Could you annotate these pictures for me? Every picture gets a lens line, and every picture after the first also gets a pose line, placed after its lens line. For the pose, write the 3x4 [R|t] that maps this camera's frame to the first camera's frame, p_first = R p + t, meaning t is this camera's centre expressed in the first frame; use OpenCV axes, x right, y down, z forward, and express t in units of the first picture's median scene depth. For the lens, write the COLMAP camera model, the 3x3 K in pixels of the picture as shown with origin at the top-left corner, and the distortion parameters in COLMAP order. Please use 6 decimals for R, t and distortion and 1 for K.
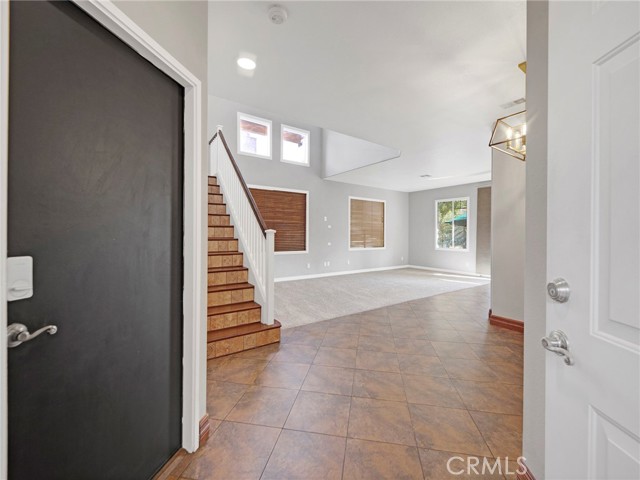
lens RADIAL K [[261.0, 0, 325.8], [0, 261.0, 232.0], [0, 0, 1]] dist [0.002110, 0.000279]
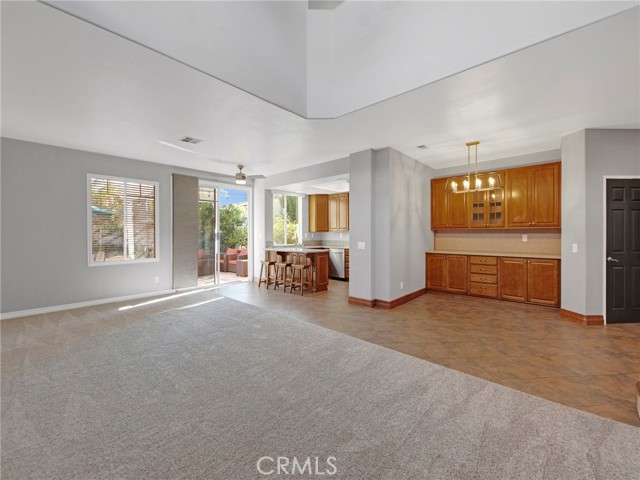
lens RADIAL K [[265.2, 0, 322.4], [0, 265.2, 241.6], [0, 0, 1]] dist [0.002086, -0.000181]
pose [[-0.213643, -0.043005, 0.975965, -0.300811], [-0.005548, 0.999068, 0.042808, -0.012908], [-0.976896, 0.003731, -0.213682, 0.911836]]
